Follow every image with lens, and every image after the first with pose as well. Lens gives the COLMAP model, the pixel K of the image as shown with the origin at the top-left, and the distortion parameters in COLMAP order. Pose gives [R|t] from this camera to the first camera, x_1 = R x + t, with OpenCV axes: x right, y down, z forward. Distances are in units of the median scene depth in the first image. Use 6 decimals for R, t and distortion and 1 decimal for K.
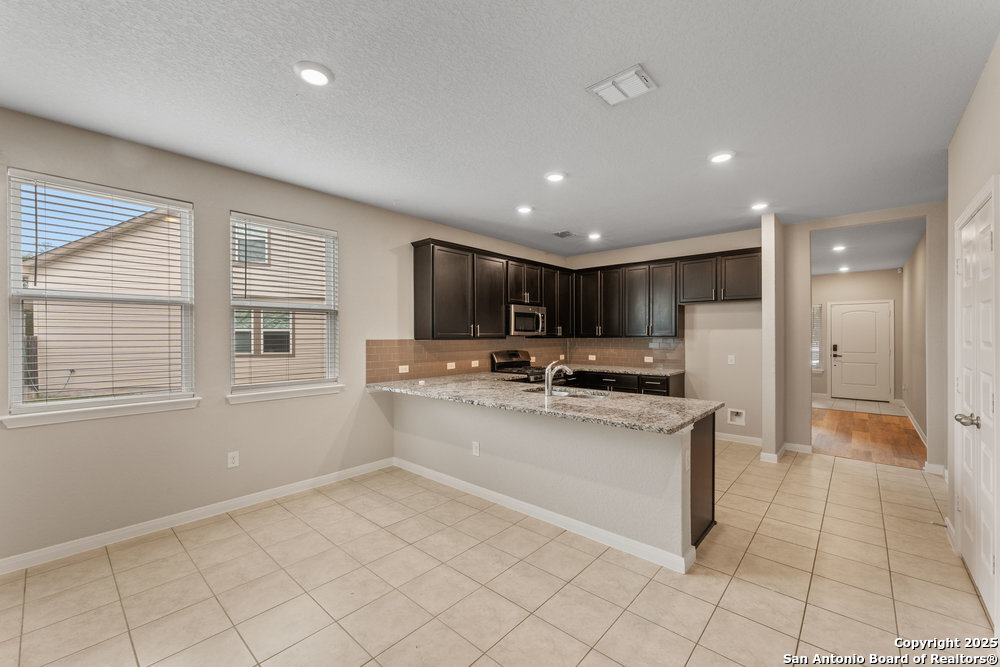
lens RADIAL K [[411.5, 0, 486.2], [0, 411.5, 336.7], [0, 0, 1]] dist [0.000435, 0.000333]
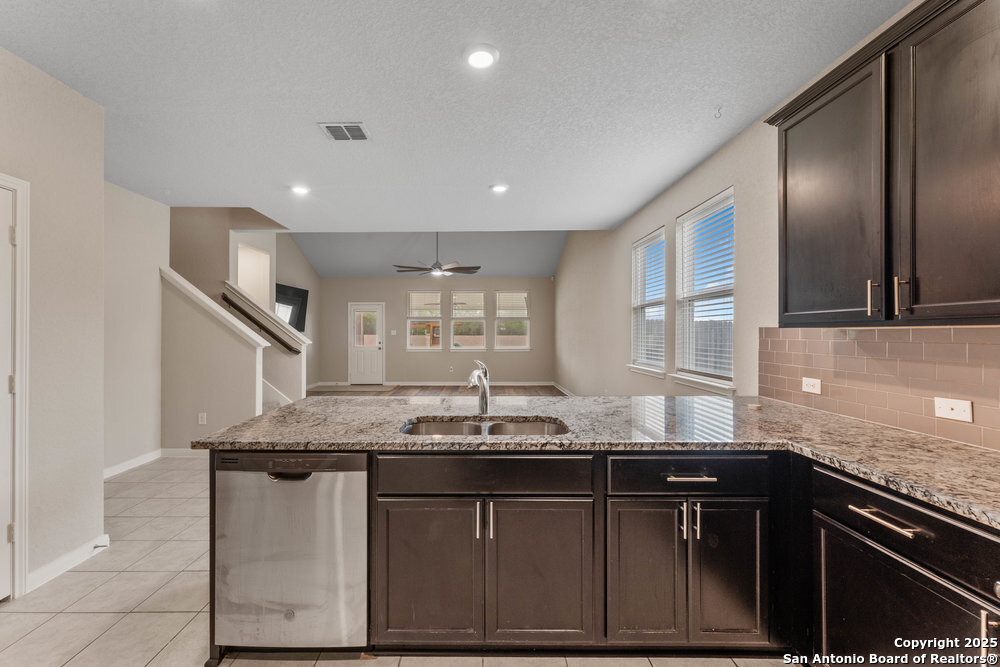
lens RADIAL K [[420.5, 0, 480.0], [0, 420.5, 332.7], [0, 0, 1]] dist [0.000867, 0.000218]
pose [[-0.741630, 0.004023, -0.670797, 0.338000], [0.003694, 0.999991, 0.001913, 0.009586], [0.670799, -0.001059, -0.741638, 0.856668]]
